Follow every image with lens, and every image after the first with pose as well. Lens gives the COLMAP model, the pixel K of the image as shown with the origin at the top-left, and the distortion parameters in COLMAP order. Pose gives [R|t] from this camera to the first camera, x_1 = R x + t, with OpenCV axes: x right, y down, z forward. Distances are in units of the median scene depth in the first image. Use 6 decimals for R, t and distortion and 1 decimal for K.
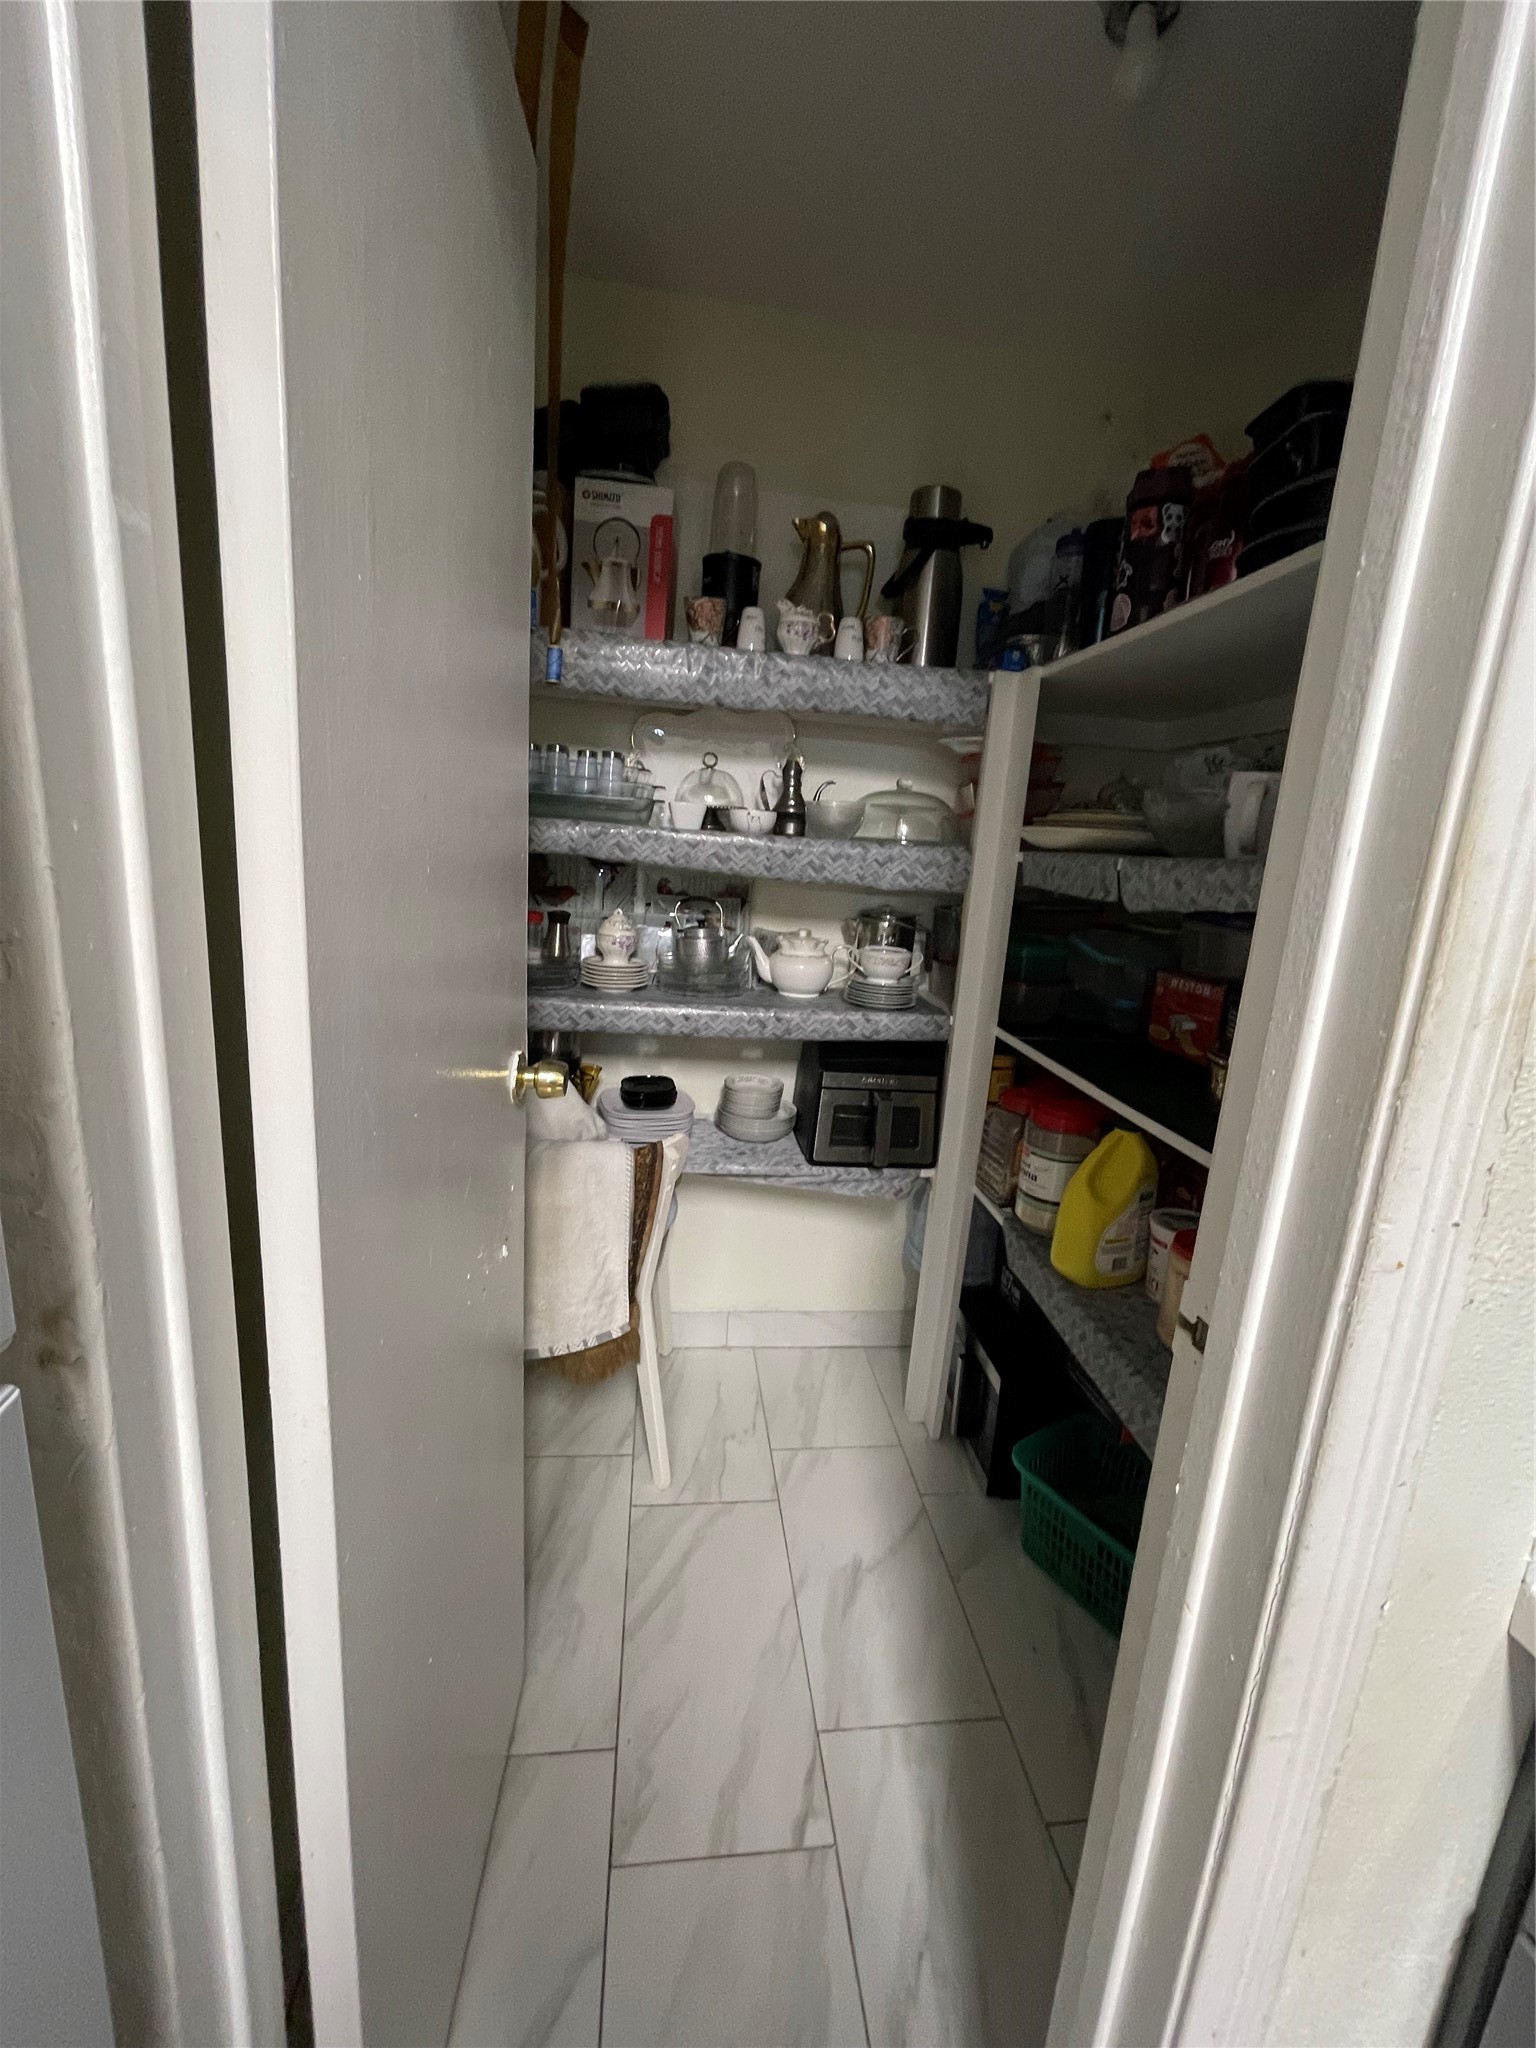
lens RADIAL K [[830.3, 0, 768.5], [0, 830.3, 1018.5], [0, 0, 1]] dist [-0.000443, -0.000004]
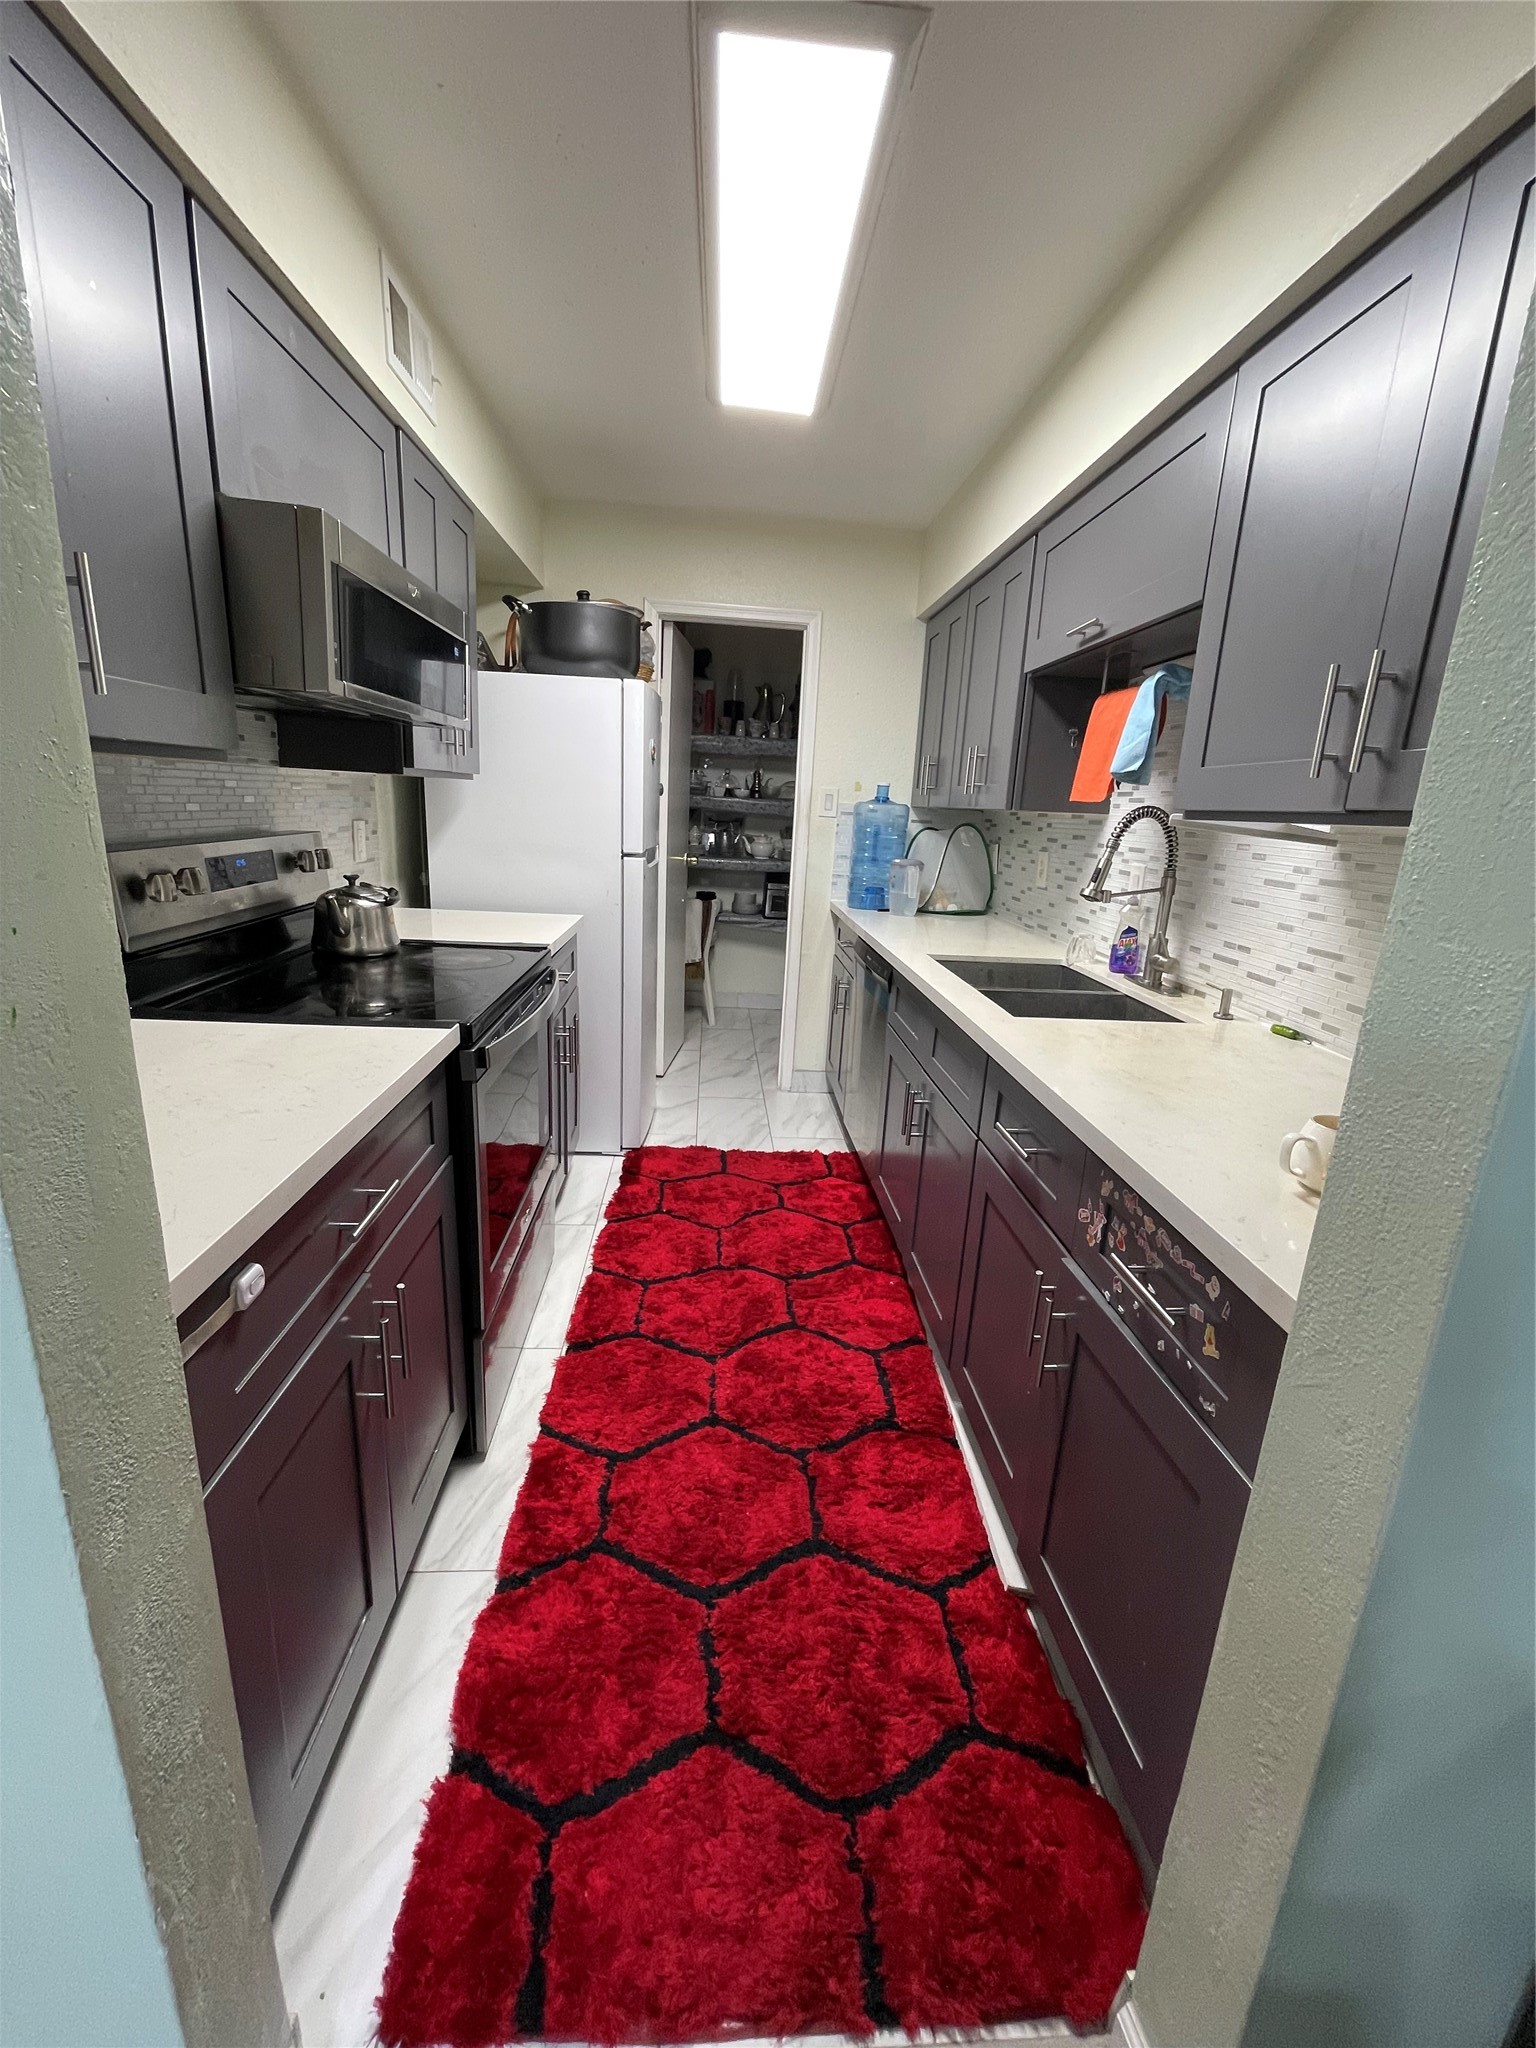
lens RADIAL K [[830.3, 0, 770.5], [0, 830.3, 1016.7], [0, 0, 1]] dist [-0.000443, -0.000004]
pose [[0.998945, -0.002003, -0.045889, 0.203133], [0.003565, 0.999416, 0.033976, 0.423220], [0.045794, -0.034104, 0.998369, -1.828635]]
